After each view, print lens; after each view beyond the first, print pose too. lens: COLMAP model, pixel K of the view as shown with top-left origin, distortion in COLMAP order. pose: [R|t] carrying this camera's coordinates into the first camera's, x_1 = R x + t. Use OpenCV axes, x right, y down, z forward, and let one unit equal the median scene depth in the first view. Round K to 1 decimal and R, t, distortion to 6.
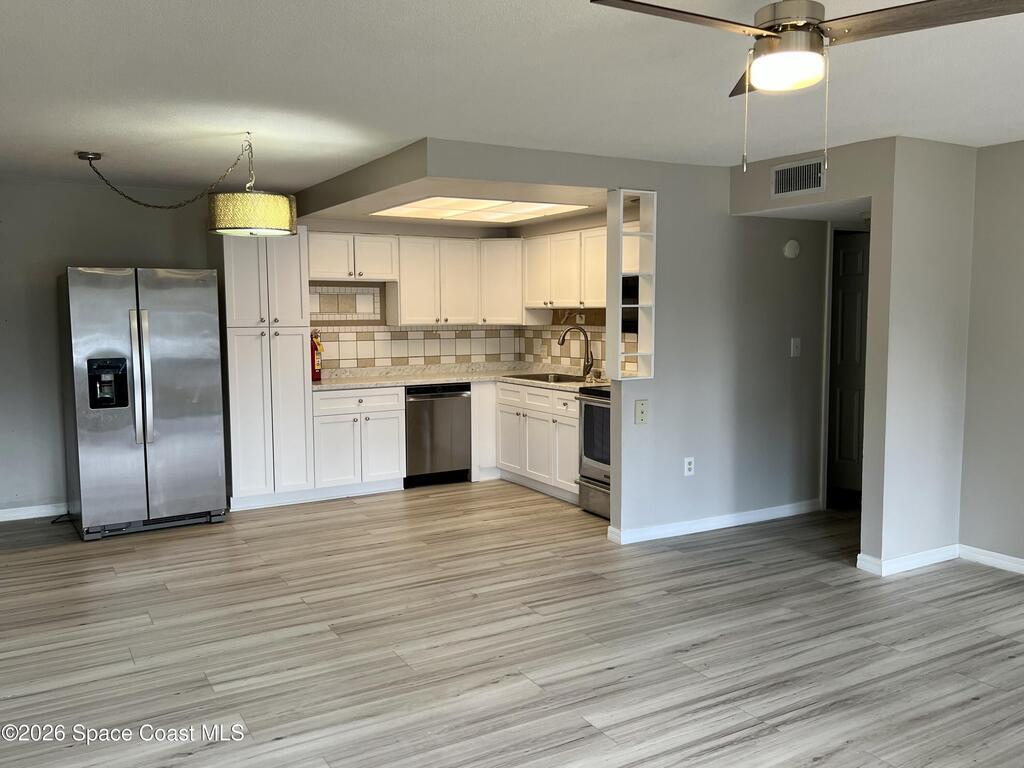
lens RADIAL K [[839.7, 0, 530.6], [0, 839.7, 386.1], [0, 0, 1]] dist [0.059323, -0.042398]
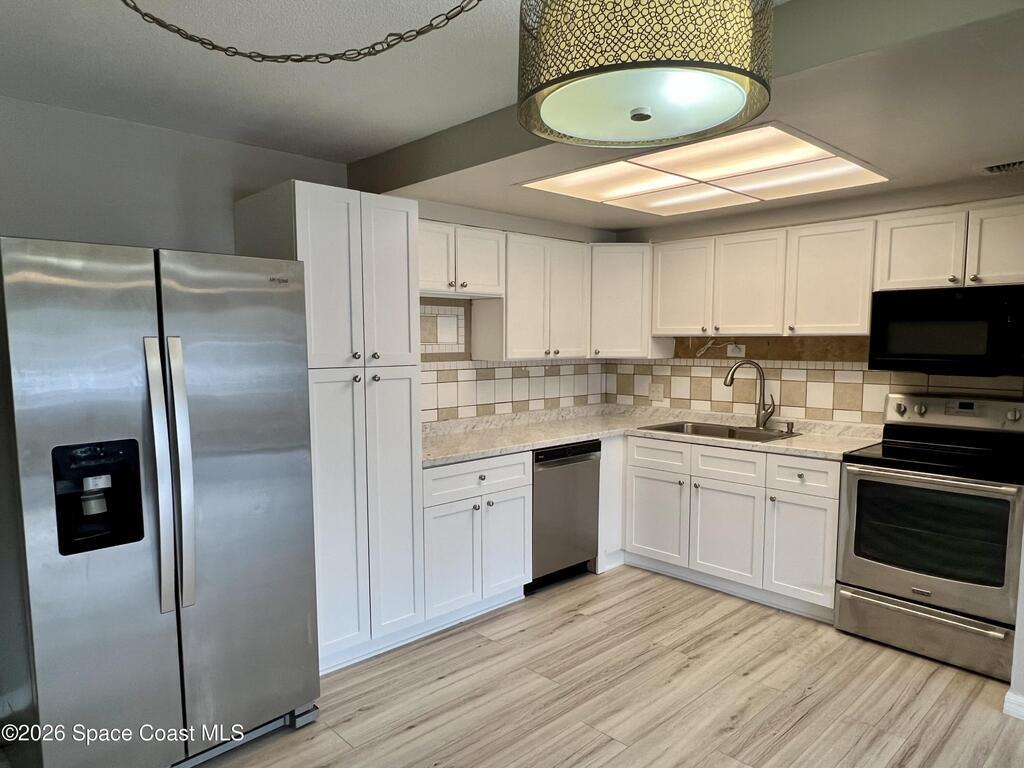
lens RADIAL K [[655.6, 0, 490.8], [0, 655.6, 407.8], [0, 0, 1]] dist [-0.004538, -0.003587]
pose [[0.978101, -0.019828, 0.207183, -0.276697], [0.017231, 0.999749, 0.014334, -0.040321], [-0.207415, -0.010450, 0.978197, 0.463394]]
